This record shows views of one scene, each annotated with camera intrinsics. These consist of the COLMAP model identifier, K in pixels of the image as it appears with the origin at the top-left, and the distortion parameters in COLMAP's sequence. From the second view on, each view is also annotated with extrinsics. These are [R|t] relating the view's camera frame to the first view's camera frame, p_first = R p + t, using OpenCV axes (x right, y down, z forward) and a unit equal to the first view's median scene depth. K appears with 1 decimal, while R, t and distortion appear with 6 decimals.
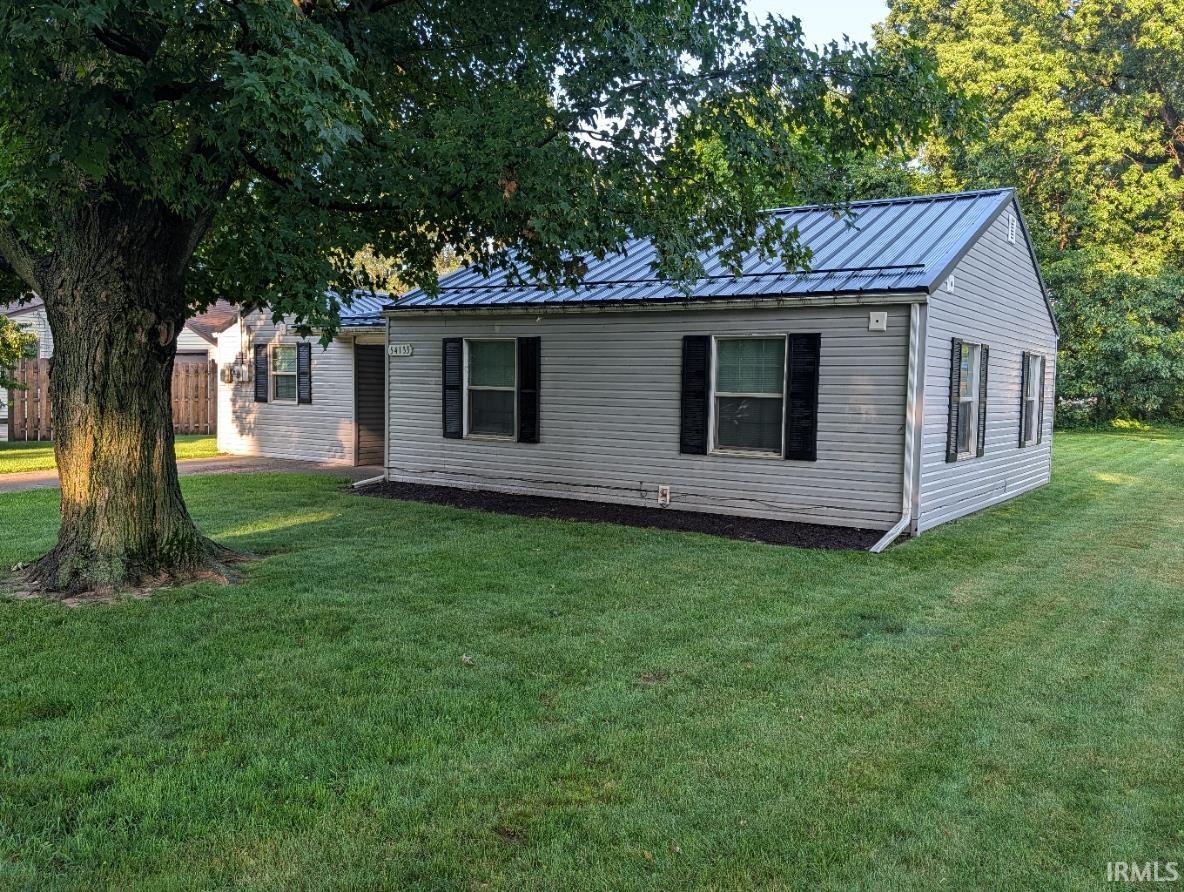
lens RADIAL K [[996.5, 0, 588.6], [0, 996.5, 455.2], [0, 0, 1]] dist [0.007531, -0.007942]
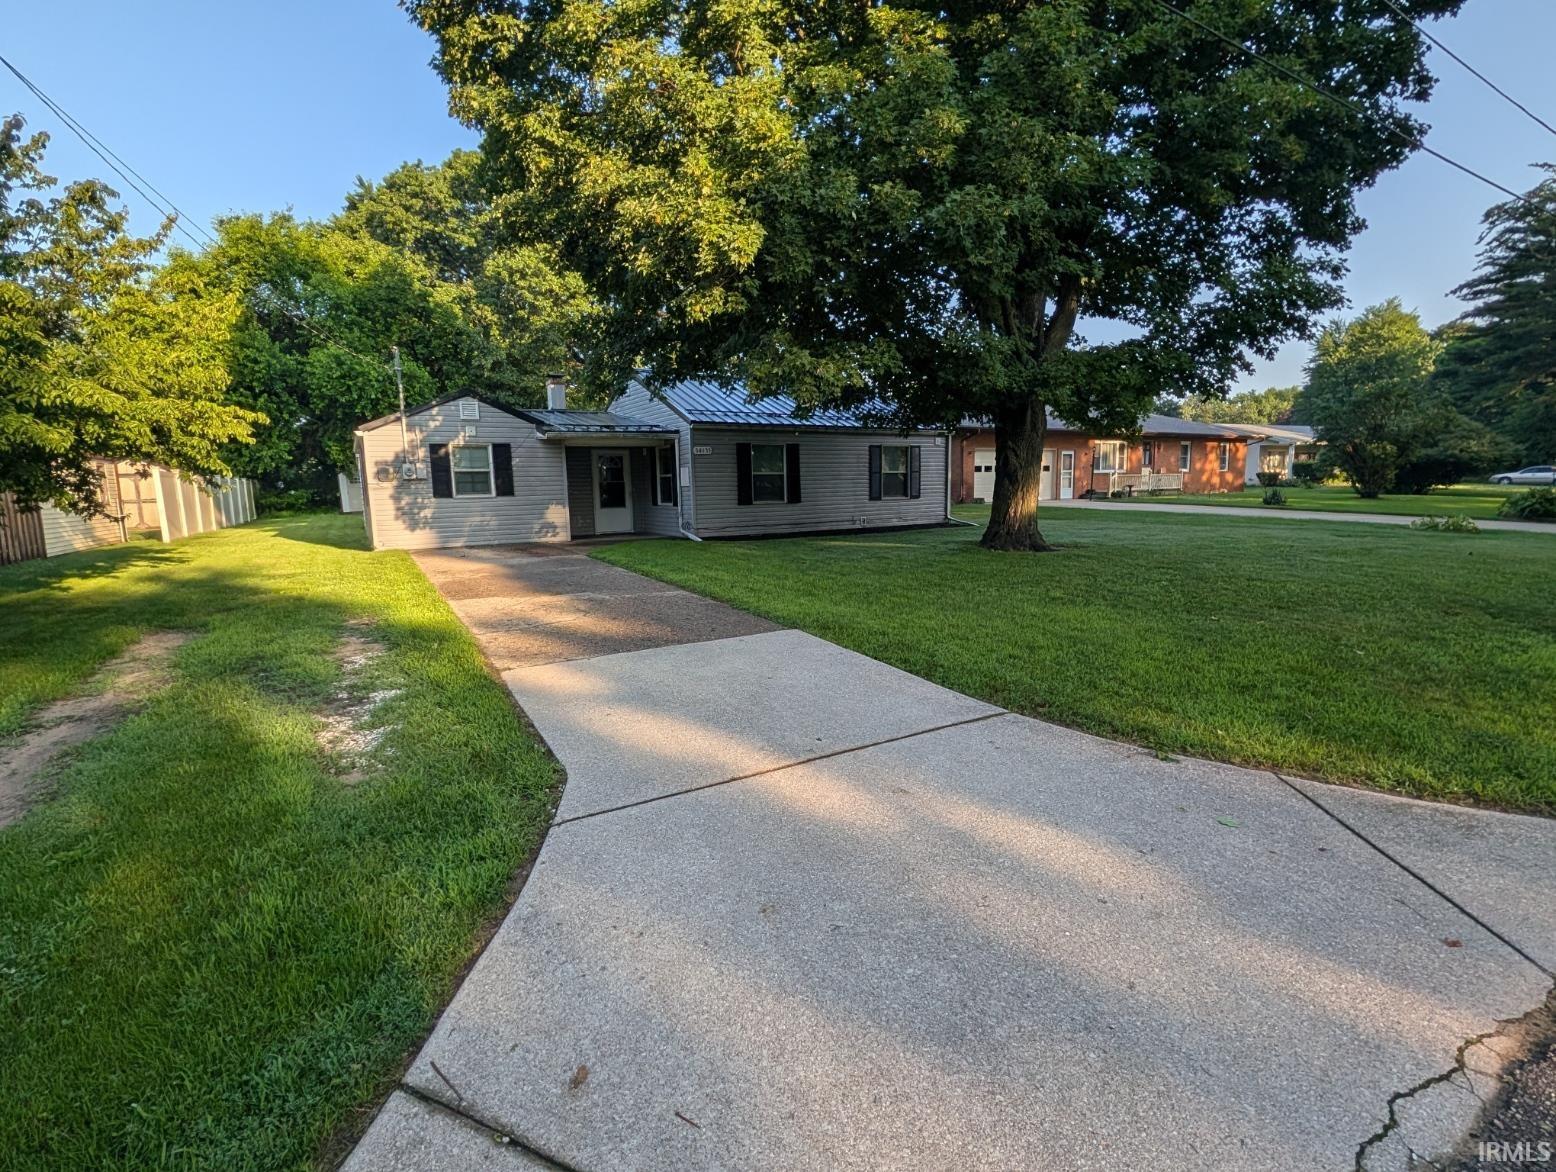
lens RADIAL K [[722.4, 0, 778.0], [0, 722.4, 586.0], [0, 0, 1]] dist [0.012062, -0.000103]
pose [[0.422724, -0.155875, 0.892753, -1.192815], [0.093910, 0.987328, 0.127920, -0.031829], [-0.901380, 0.029764, 0.432006, 0.434256]]
